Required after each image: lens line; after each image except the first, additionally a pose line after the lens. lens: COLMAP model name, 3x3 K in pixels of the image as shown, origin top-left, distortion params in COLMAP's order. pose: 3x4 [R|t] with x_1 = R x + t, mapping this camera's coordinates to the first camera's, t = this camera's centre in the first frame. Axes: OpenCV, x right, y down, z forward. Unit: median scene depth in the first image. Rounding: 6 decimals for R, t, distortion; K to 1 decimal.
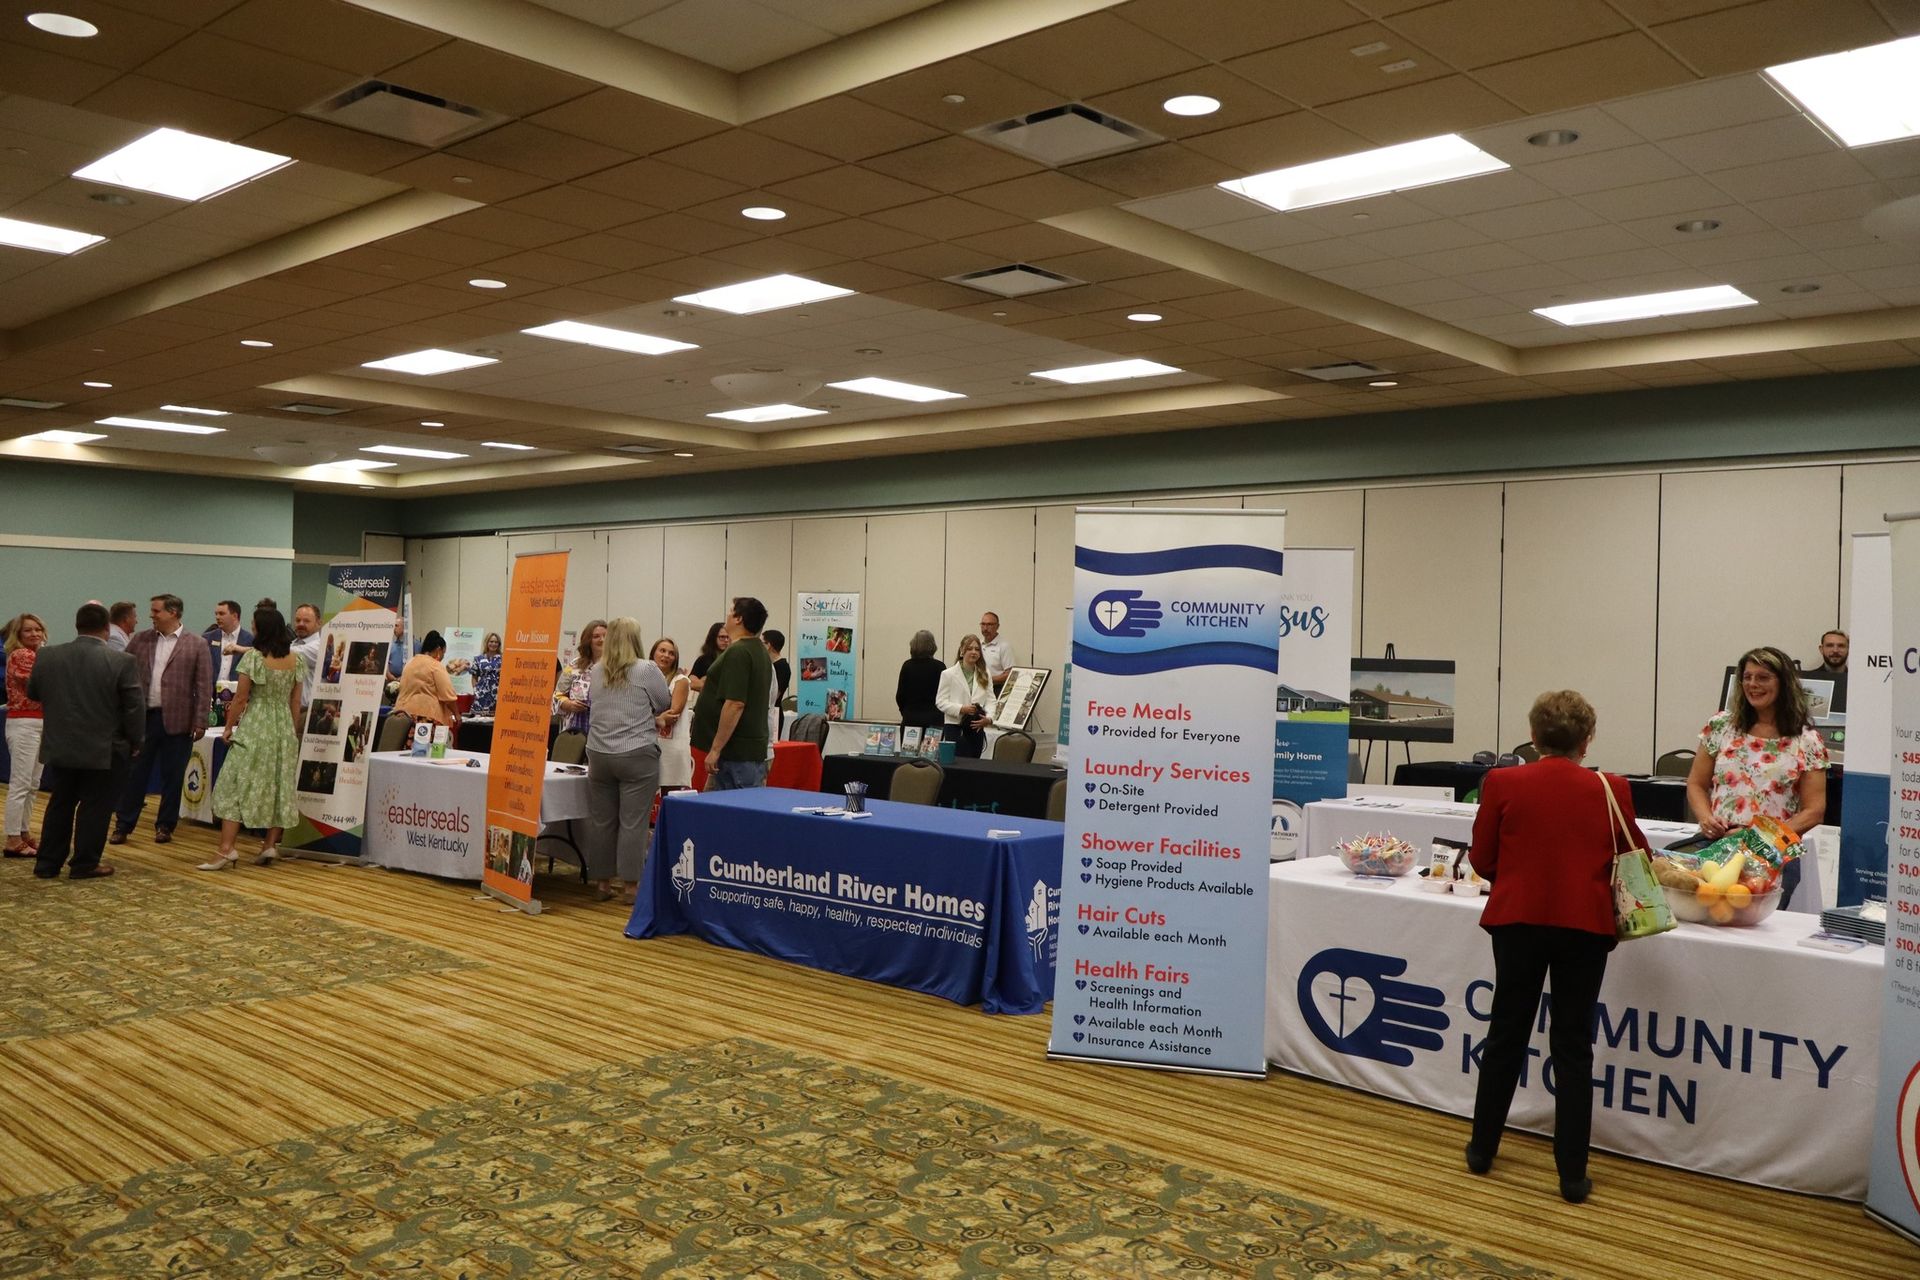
lens RADIAL K [[1600.8, 0, 960.0], [0, 1600.8, 640.0], [0, 0, 1]] dist [0.001482, -0.000432]
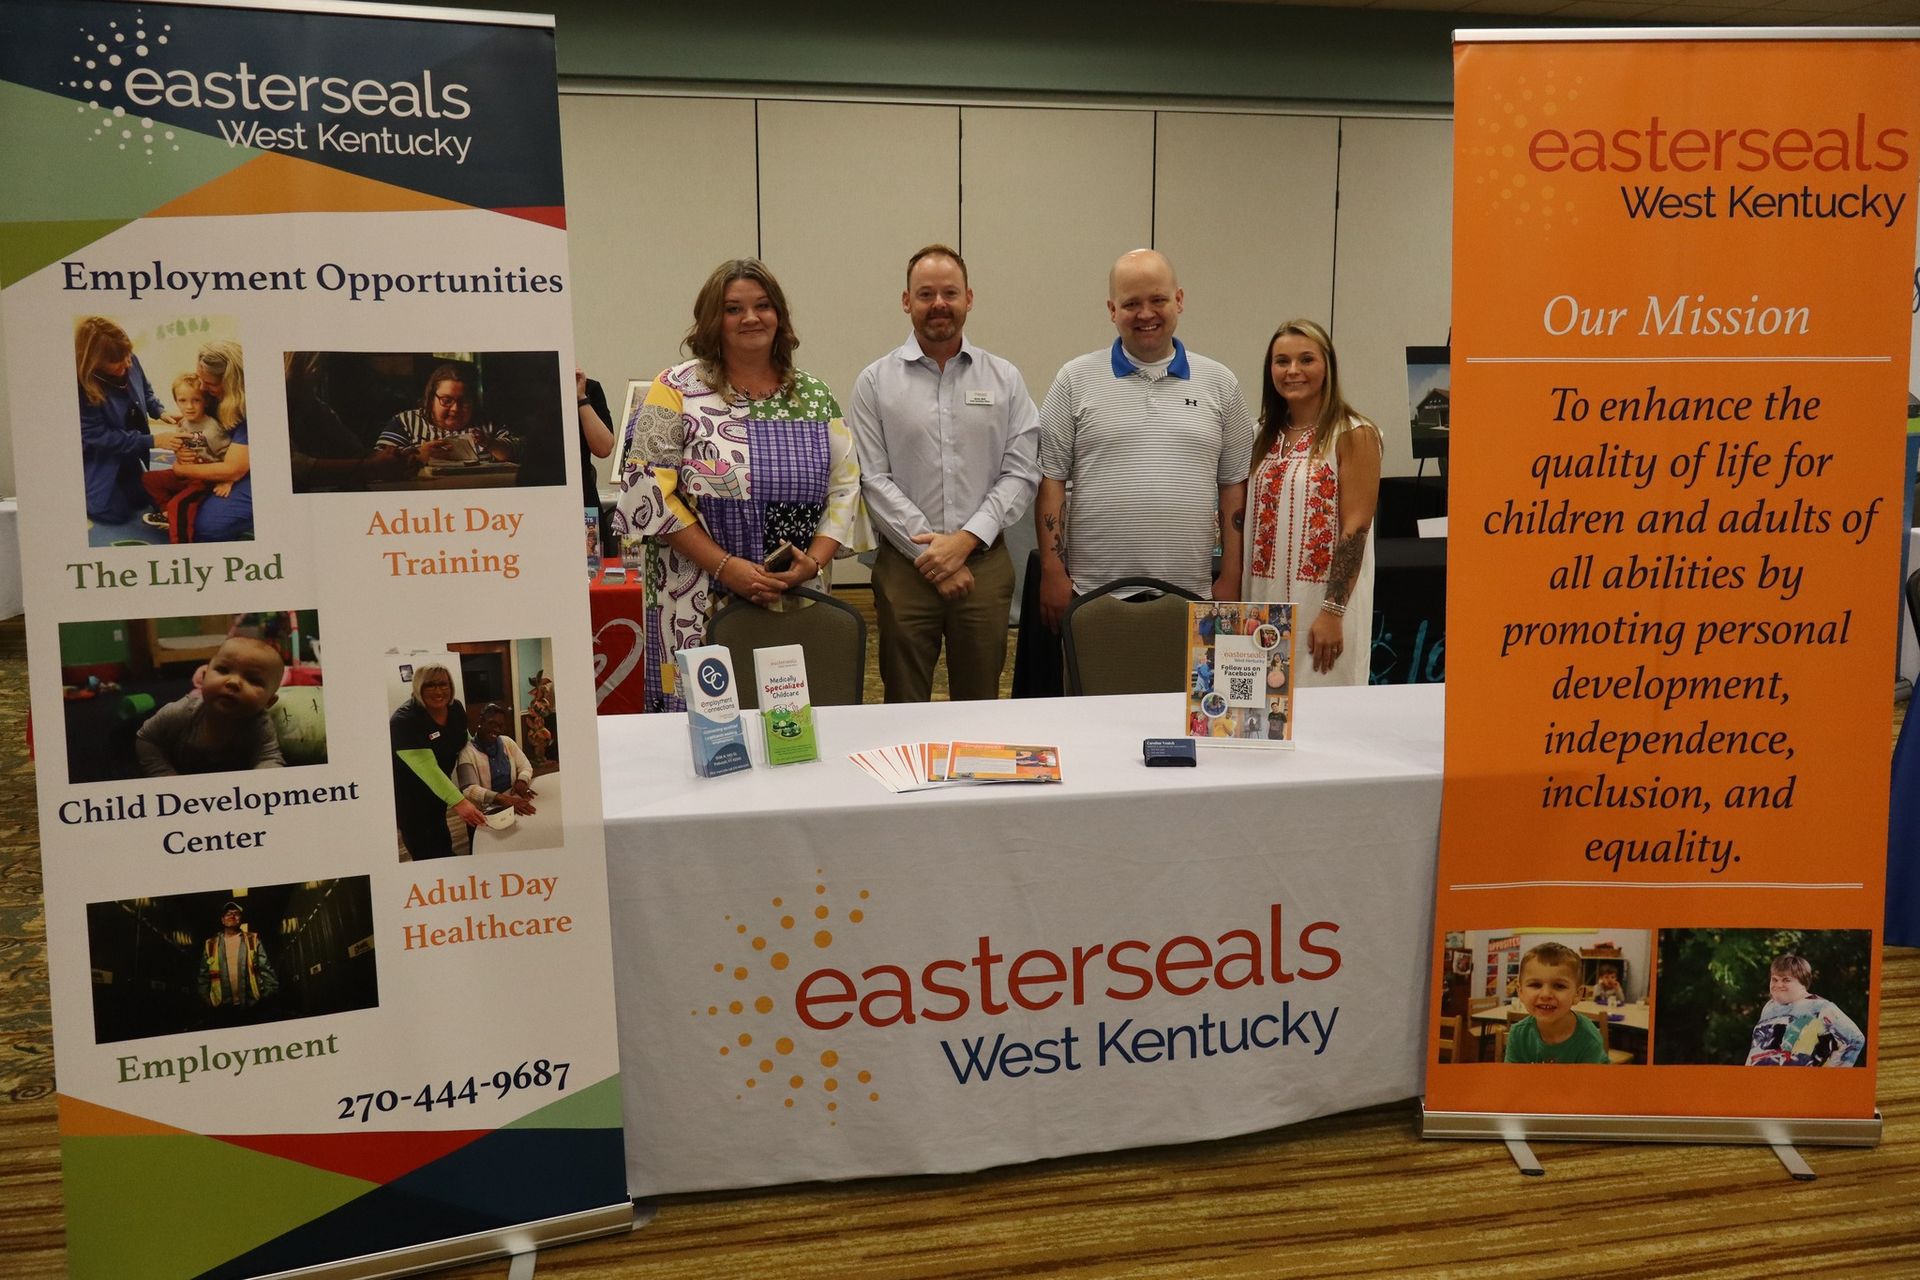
lens RADIAL K [[1600.8, 0, 960.0], [0, 1600.8, 640.0], [0, 0, 1]] dist [0.001482, -0.000432]
pose [[0.585510, -0.164596, 0.793780, -0.893506], [0.009123, 0.980447, 0.196574, -0.004943], [-0.810614, -0.107854, 0.575563, 1.369892]]
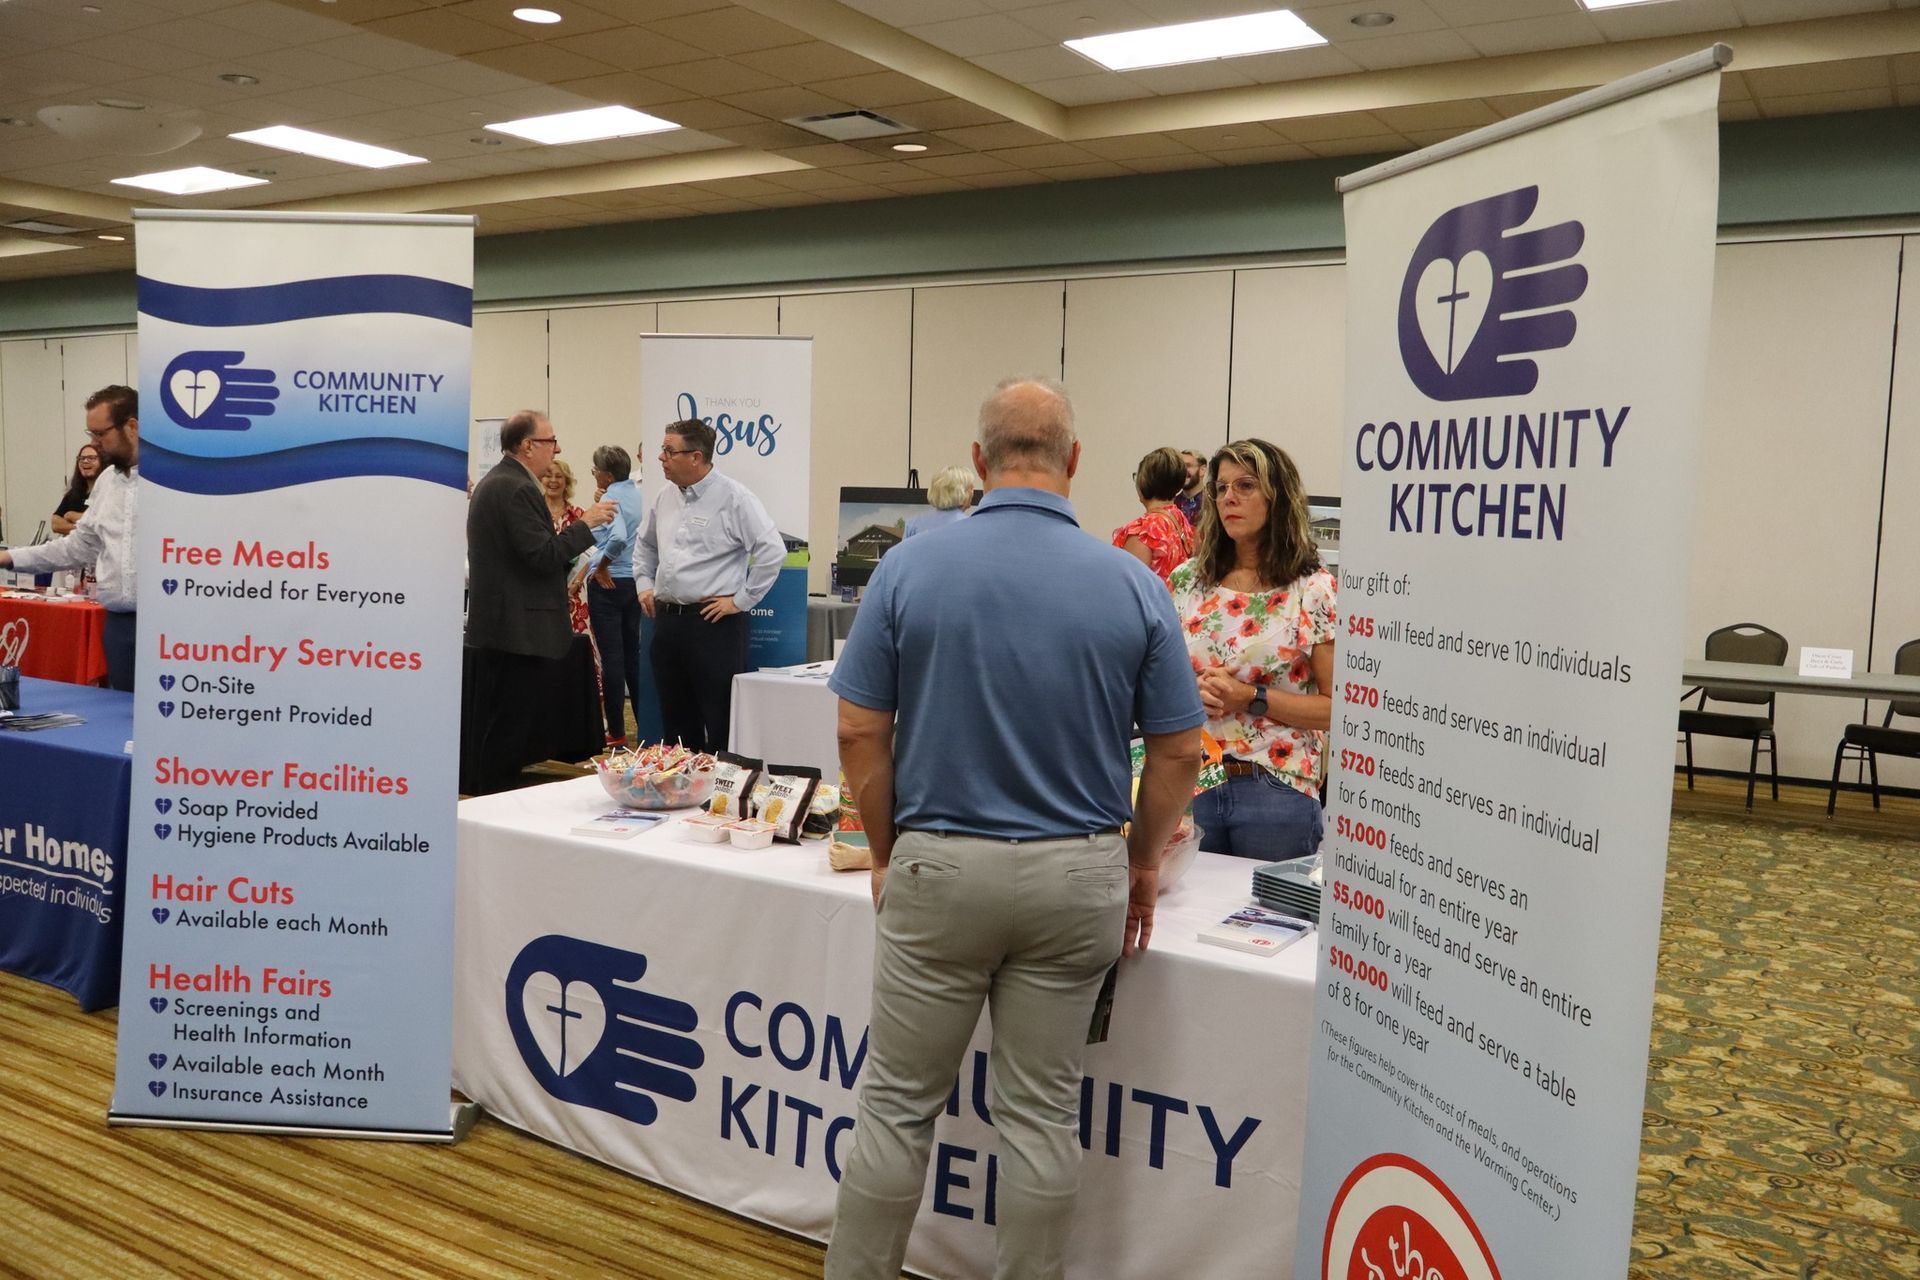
lens RADIAL K [[1572.9, 0, 960.0], [0, 1572.9, 640.0], [0, 0, 1]] dist [0.013827, 0.004474]
pose [[0.983019, -0.019178, 0.182498, 0.268496], [0.001108, 0.995126, 0.098606, 0.018364], [-0.183500, -0.096729, 0.978249, 0.370182]]
